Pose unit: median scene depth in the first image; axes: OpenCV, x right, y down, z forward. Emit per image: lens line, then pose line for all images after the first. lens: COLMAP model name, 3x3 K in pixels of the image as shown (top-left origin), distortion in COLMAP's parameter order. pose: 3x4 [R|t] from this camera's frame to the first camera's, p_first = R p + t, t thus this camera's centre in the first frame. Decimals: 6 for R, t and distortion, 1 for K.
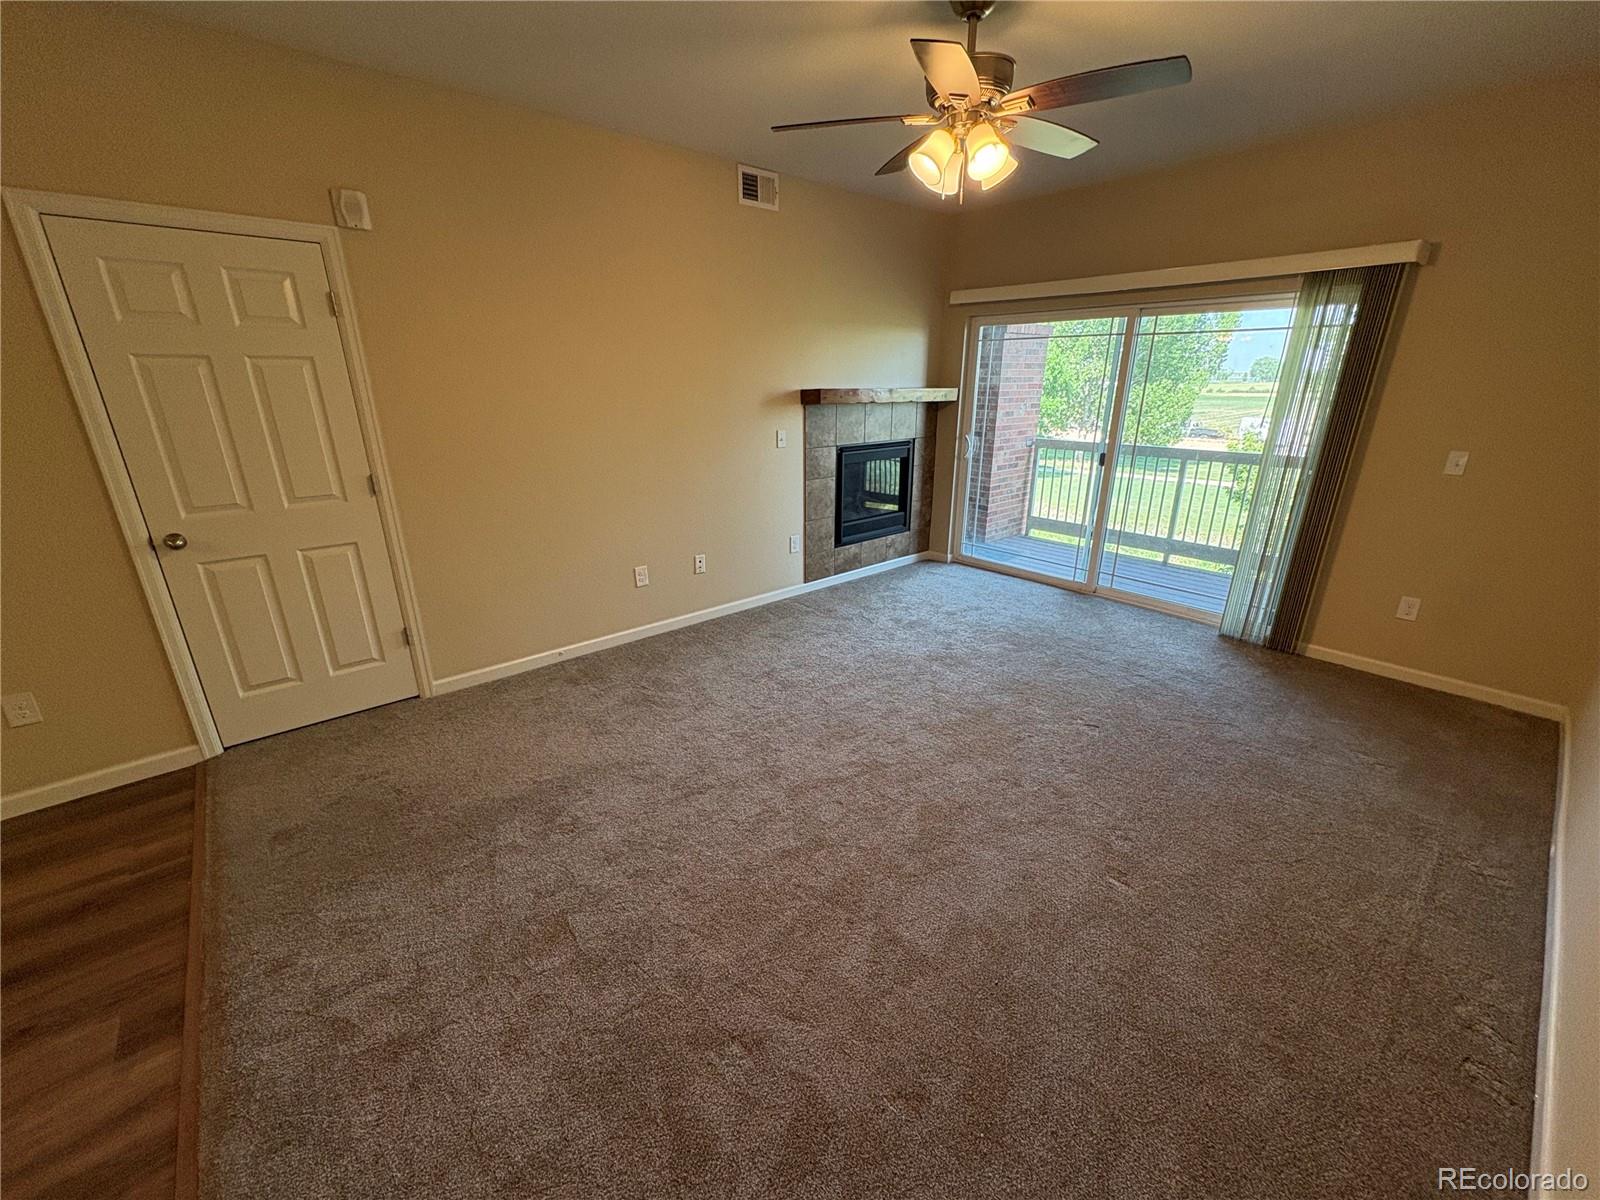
lens RADIAL K [[637.6, 0, 800.0], [0, 637.6, 600.0], [0, 0, 1]] dist [-0.001037, 0.000697]
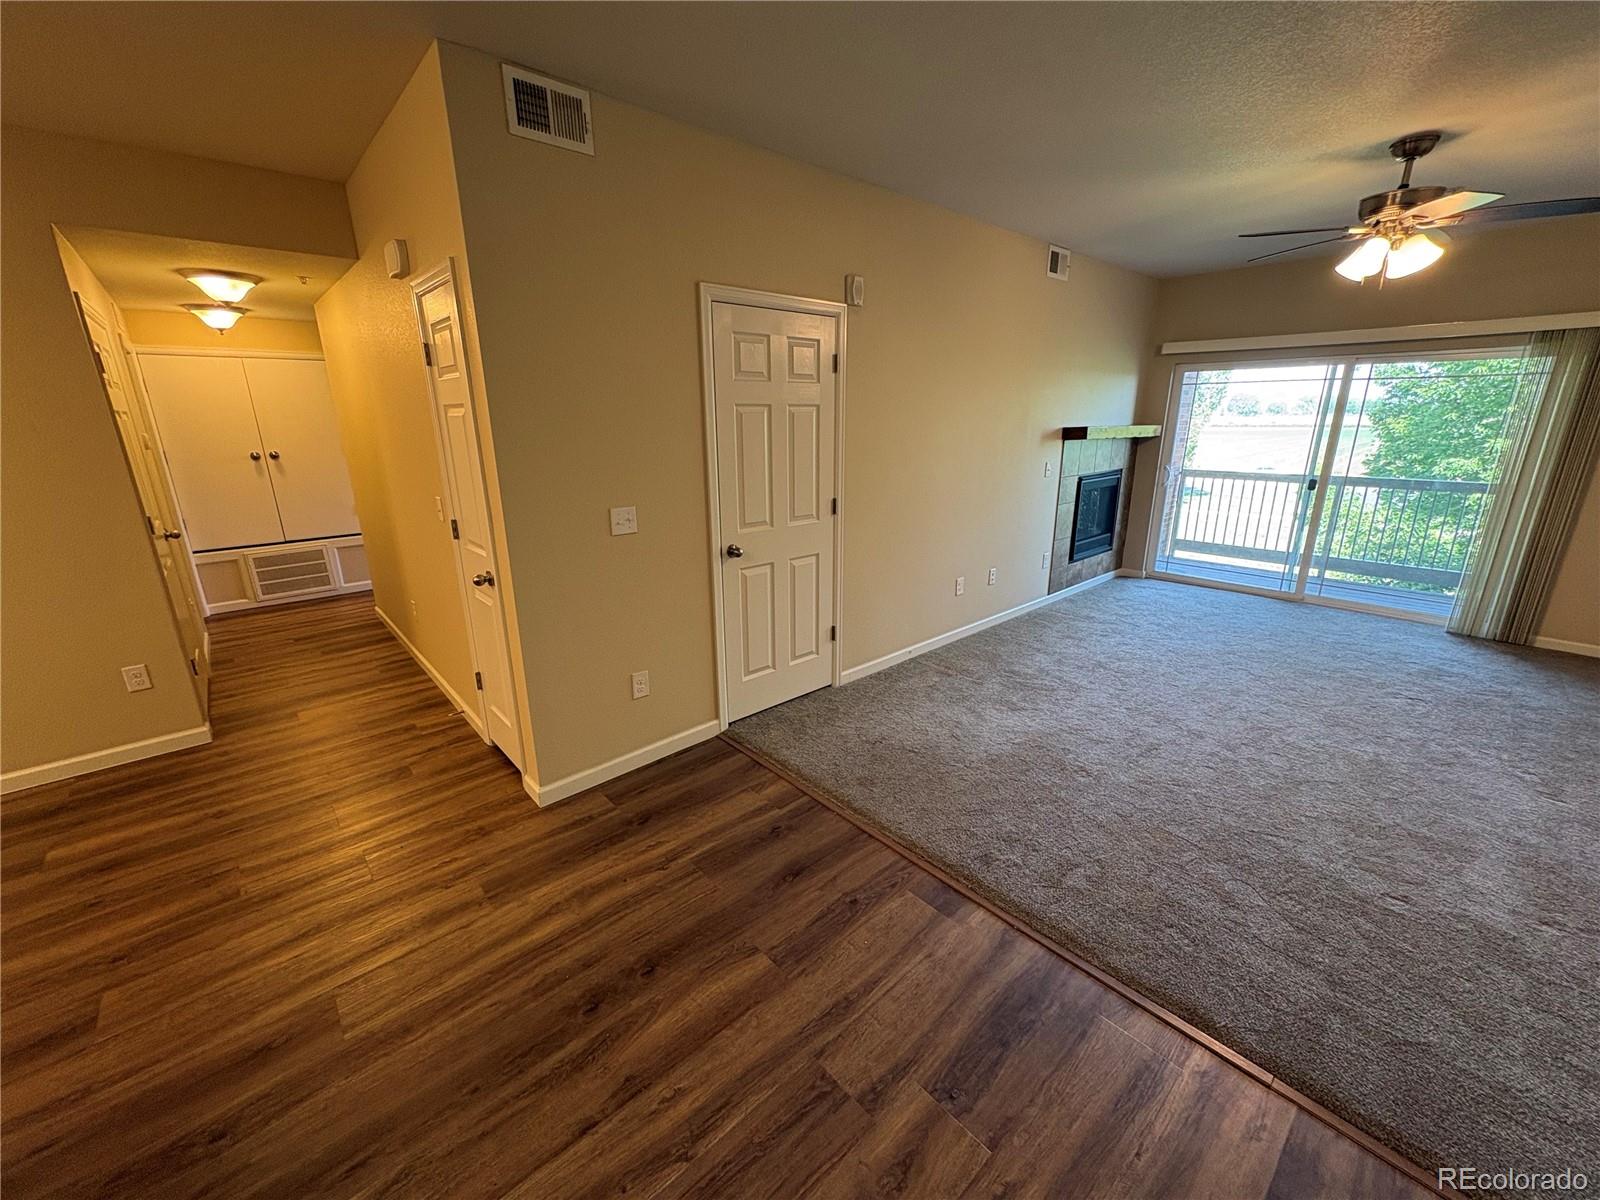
lens RADIAL K [[637.6, 0, 800.0], [0, 637.6, 600.0], [0, 0, 1]] dist [-0.001037, 0.000697]
pose [[0.999804, -0.010796, 0.016615, -0.501097], [0.011667, 0.998513, -0.053254, 0.041532], [-0.016016, 0.053437, 0.998443, -0.138606]]
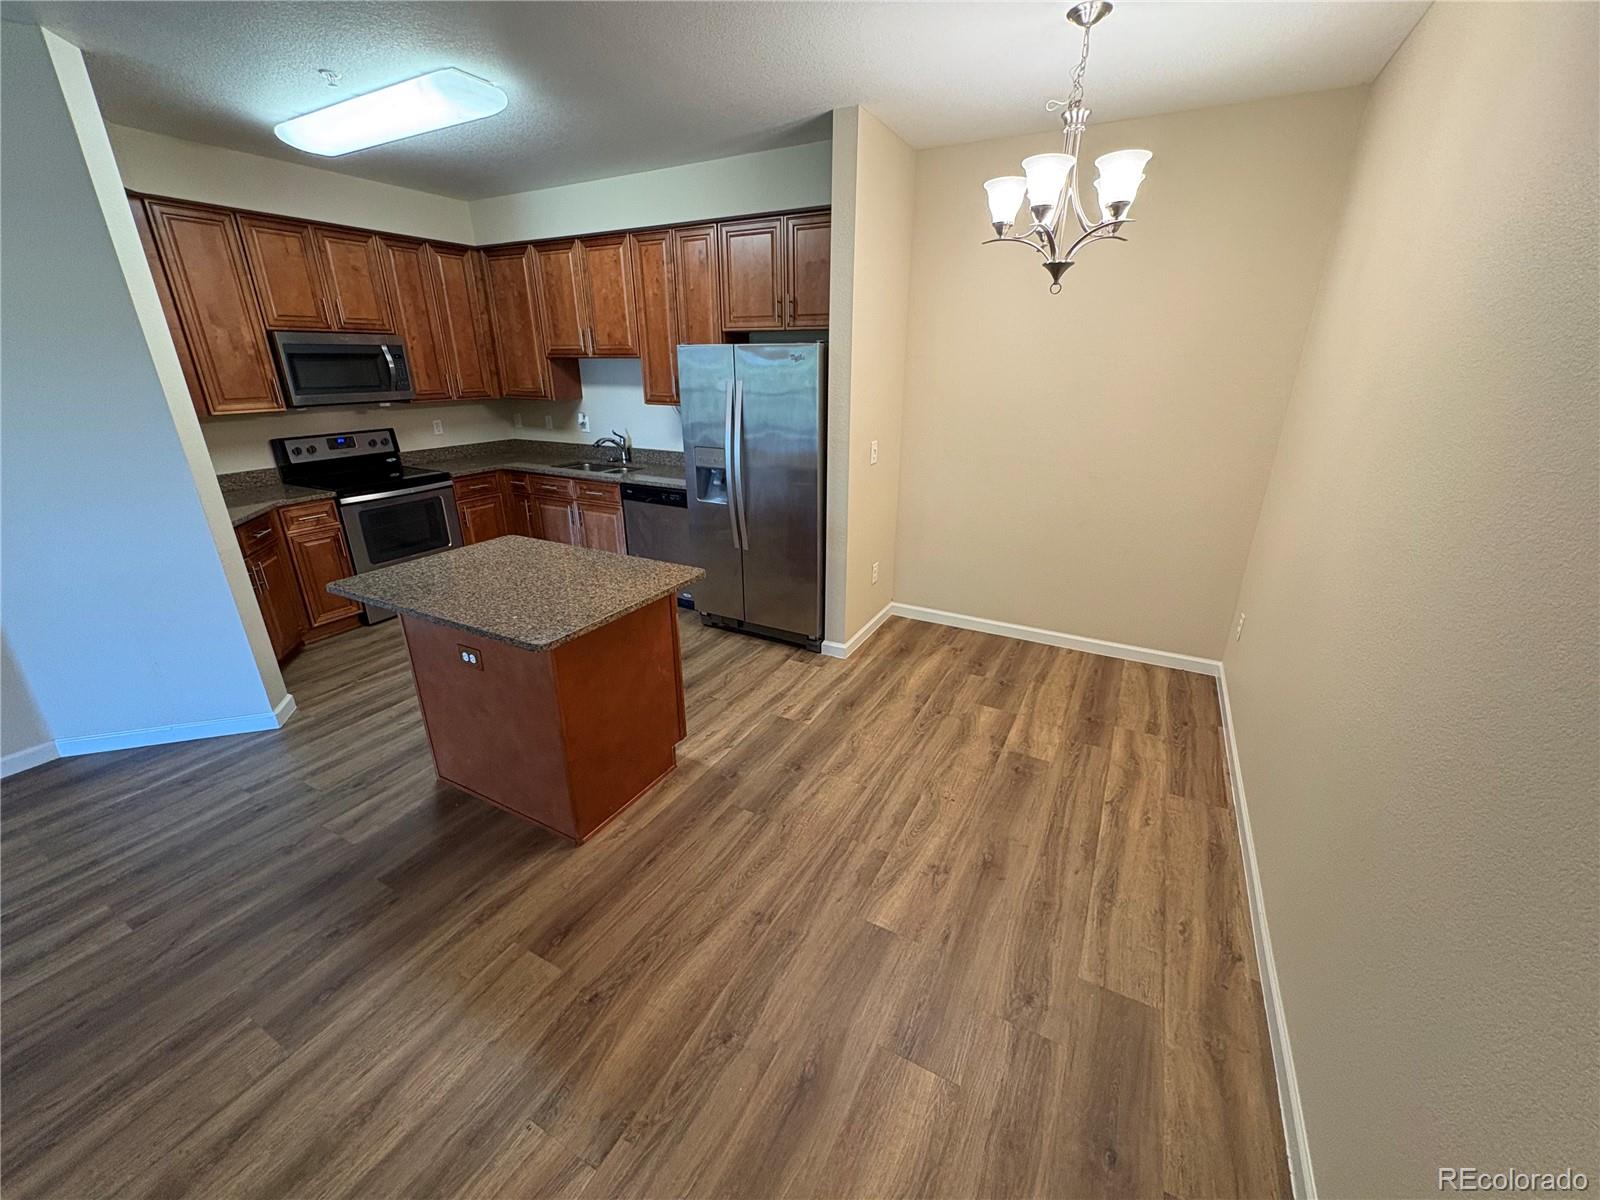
lens RADIAL K [[637.6, 0, 800.0], [0, 637.6, 600.0], [0, 0, 1]] dist [-0.001037, 0.000697]
pose [[-0.933484, 0.130881, -0.333881, -1.001077], [-0.115703, 0.771318, 0.625845, -0.199601], [0.339440, 0.622848, -0.704870, 0.508950]]
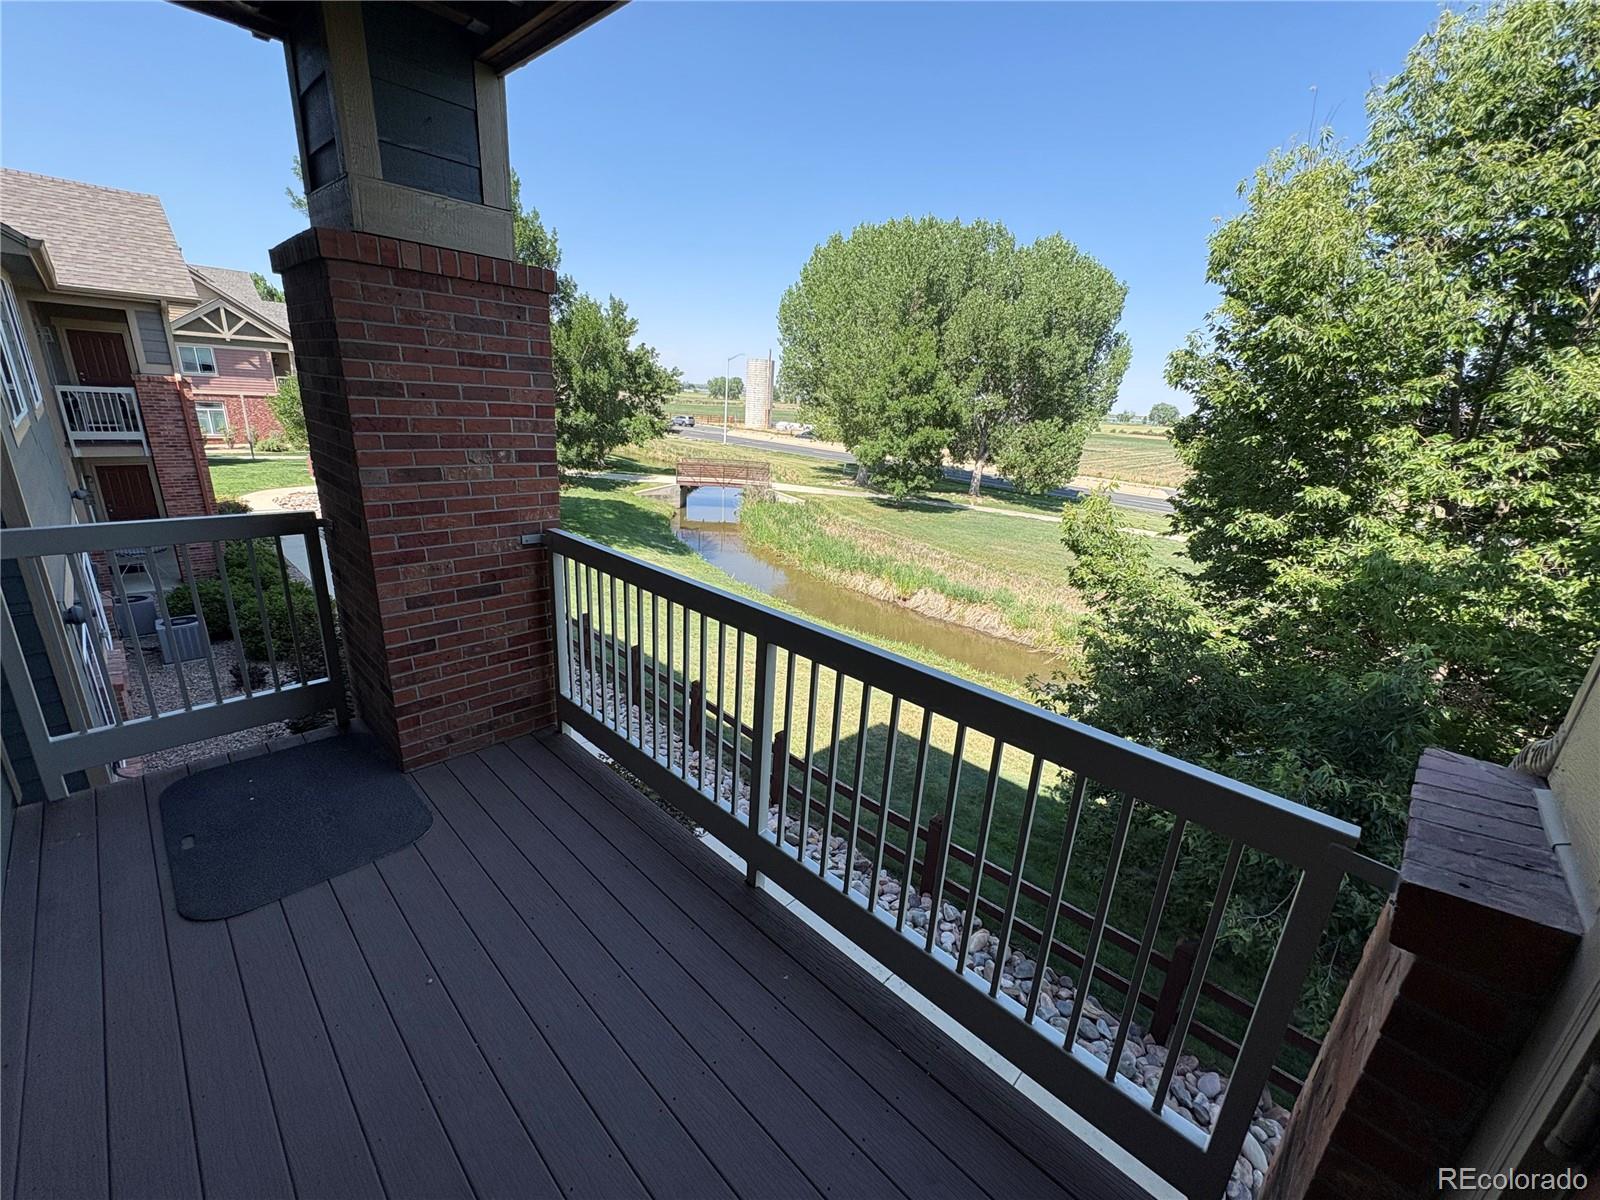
lens RADIAL K [[637.6, 0, 800.0], [0, 637.6, 600.0], [0, 0, 1]] dist [-0.001037, 0.000697]
pose [[0.992725, 0.031857, 0.116113, 0.777054], [-0.029068, 0.999249, -0.025638, -0.312738], [-0.116842, 0.022076, 0.992905, 0.854473]]
